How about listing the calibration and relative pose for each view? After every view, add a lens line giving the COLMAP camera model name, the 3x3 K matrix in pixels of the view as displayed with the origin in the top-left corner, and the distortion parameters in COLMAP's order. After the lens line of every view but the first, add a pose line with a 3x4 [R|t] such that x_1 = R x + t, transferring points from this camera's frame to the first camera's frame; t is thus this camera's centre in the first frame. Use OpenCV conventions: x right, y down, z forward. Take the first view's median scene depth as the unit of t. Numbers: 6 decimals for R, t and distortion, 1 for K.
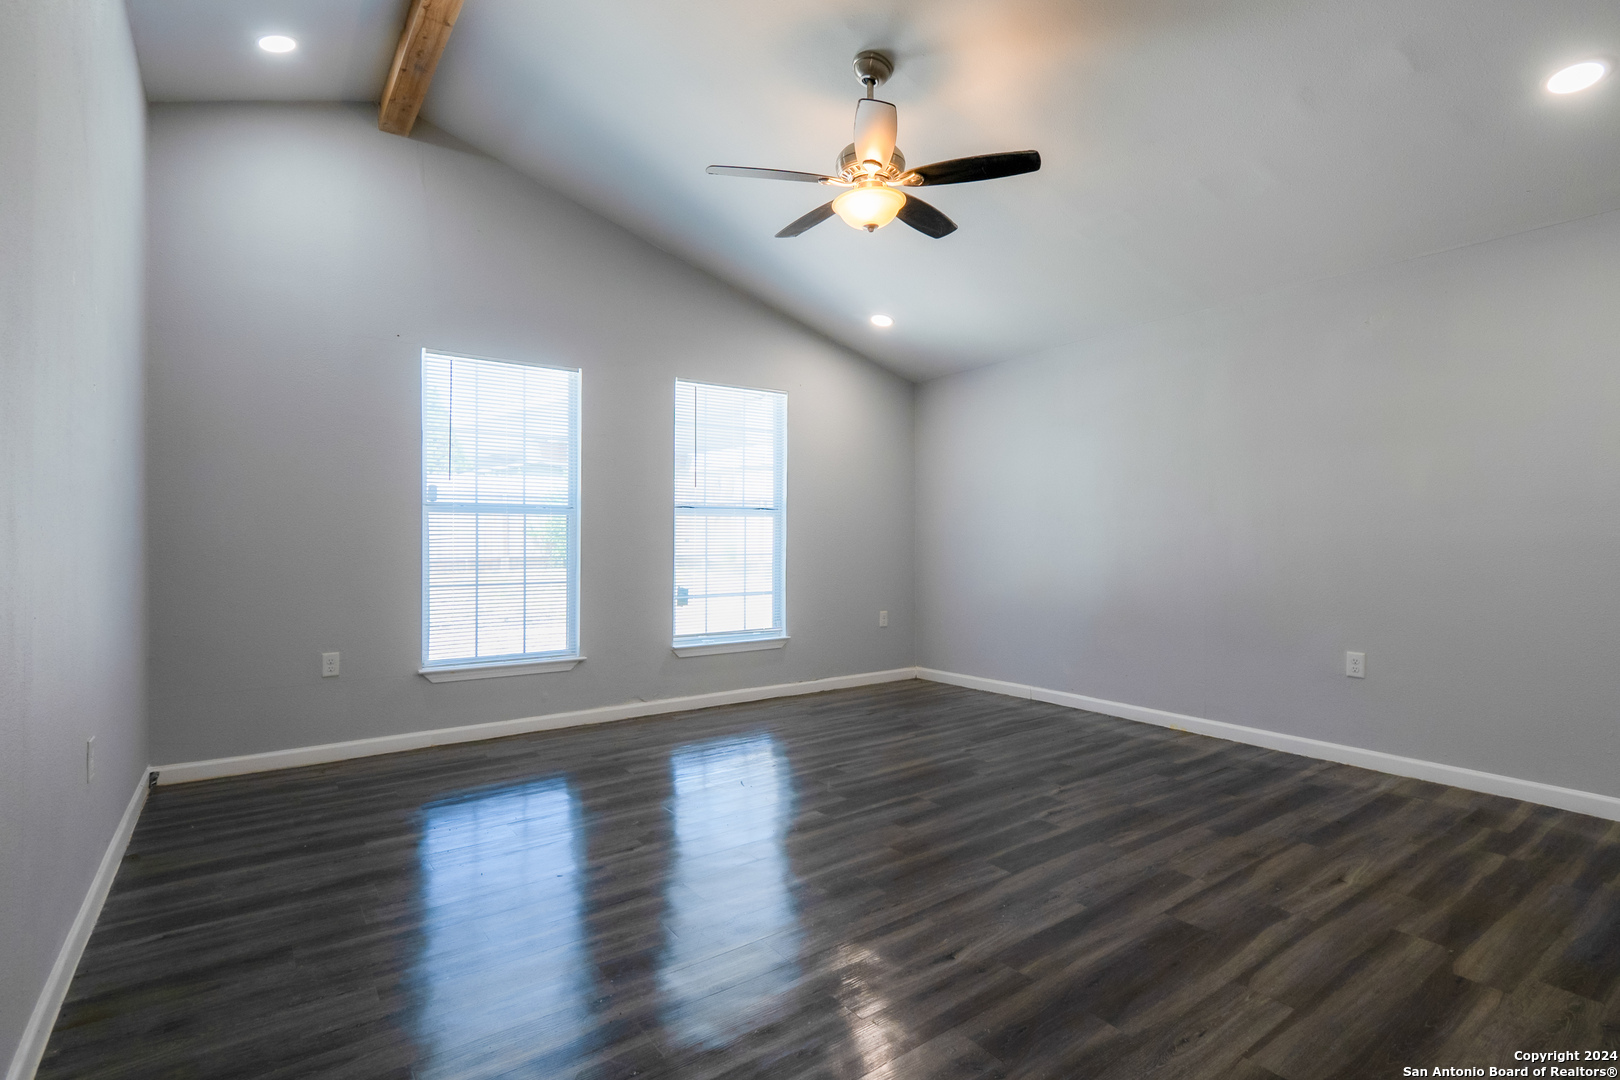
lens RADIAL K [[802.7, 0, 812.0], [0, 802.7, 541.6], [0, 0, 1]] dist [0.006397, -0.005522]
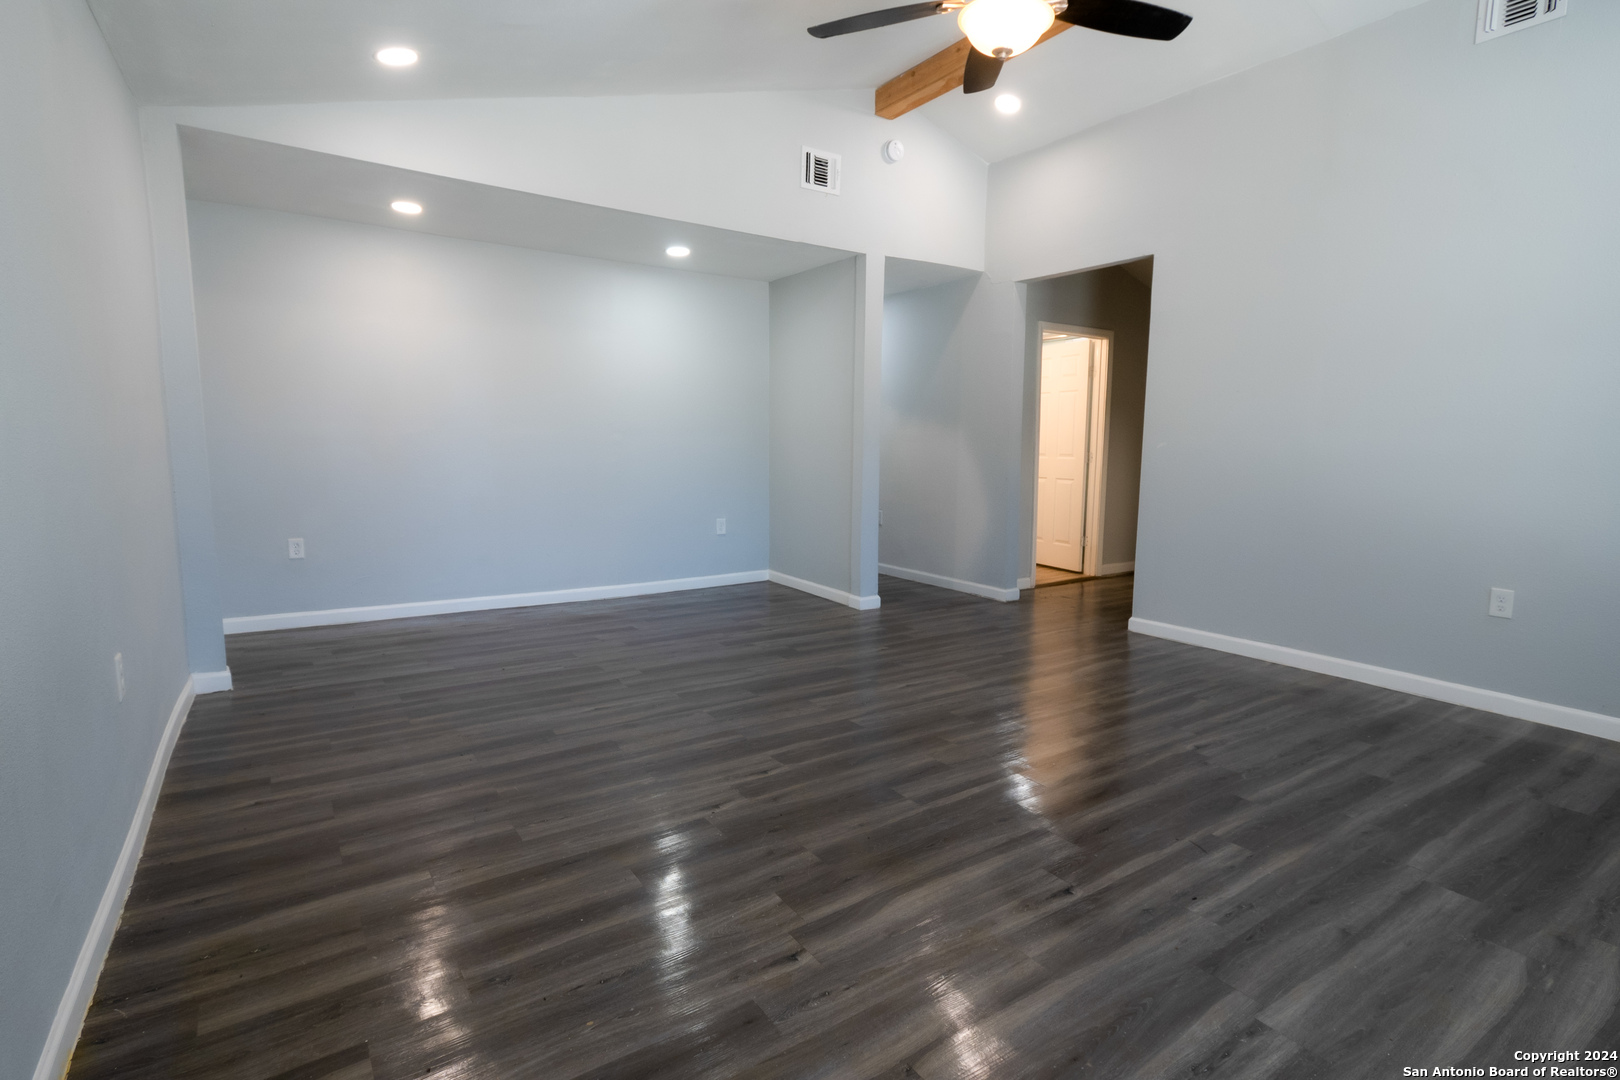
lens RADIAL K [[802.7, 0, 809.8], [0, 802.7, 537.8], [0, 0, 1]] dist [0.006397, -0.005522]
pose [[-0.999500, -0.012960, 0.028840, 0.249267], [-0.008828, 0.990247, 0.139040, -0.029053], [-0.030361, 0.138716, -0.989867, 1.972023]]
